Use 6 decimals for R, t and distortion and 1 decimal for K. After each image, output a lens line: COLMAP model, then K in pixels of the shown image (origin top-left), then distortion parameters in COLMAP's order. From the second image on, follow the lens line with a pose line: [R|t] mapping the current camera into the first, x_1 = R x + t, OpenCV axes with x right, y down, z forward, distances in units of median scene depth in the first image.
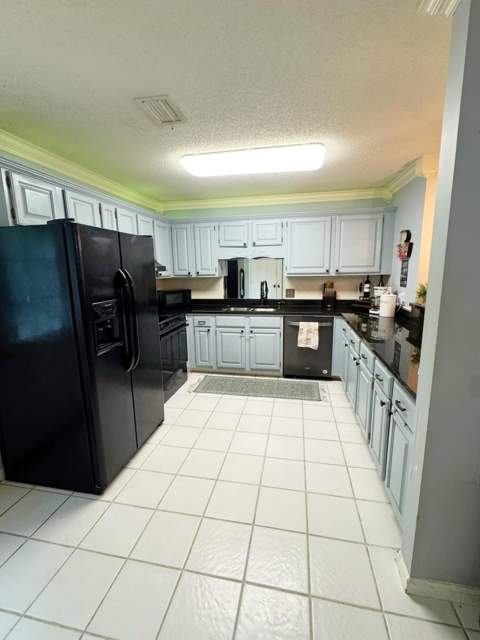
lens RADIAL K [[283.5, 0, 240.0], [0, 283.5, 320.0], [0, 0, 1]] dist [-0.001175, -0.000036]
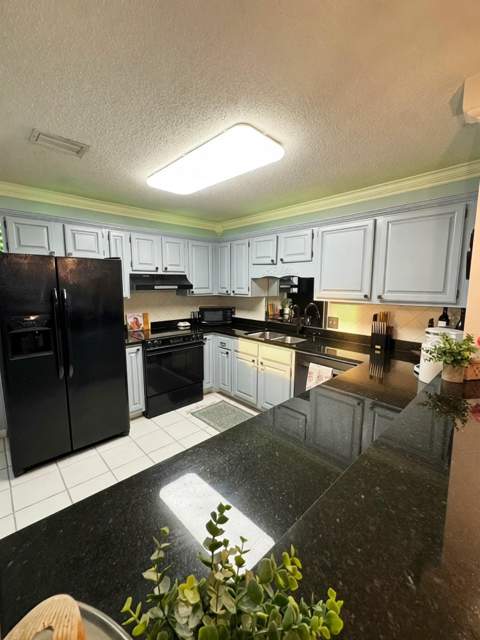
lens RADIAL K [[272.0, 0, 240.0], [0, 272.0, 320.0], [0, 0, 1]] dist [-0.001594, 0.000137]
pose [[0.812465, 0.098374, -0.574651, 0.443839], [-0.122613, 0.992449, -0.003459, -0.076584], [0.569971, 0.073270, 0.818391, 0.287713]]
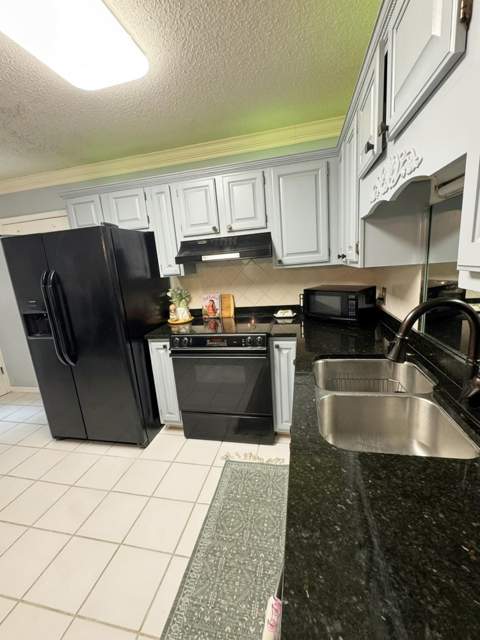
lens RADIAL K [[272.0, 0, 240.0], [0, 272.0, 320.0], [0, 0, 1]] dist [-0.001594, 0.000137]
pose [[-0.029693, 0.231502, -0.972381, 0.310645], [-0.105486, 0.966652, 0.233359, -0.166326], [0.993977, 0.109501, -0.004283, 0.928625]]
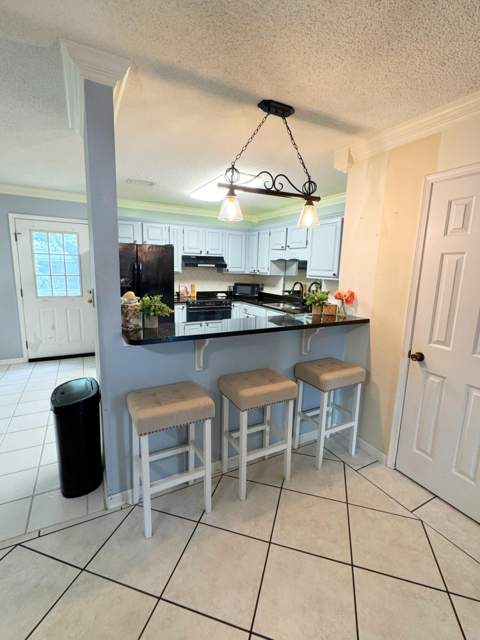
lens RADIAL K [[297.1, 0, 240.0], [0, 297.1, 320.0], [0, 0, 1]] dist [-0.001385, -0.000021]
pose [[0.628954, 0.173427, -0.757853, 0.883169], [-0.180397, 0.980752, 0.074721, -0.042530], [0.756224, 0.089718, 0.648133, 0.136082]]
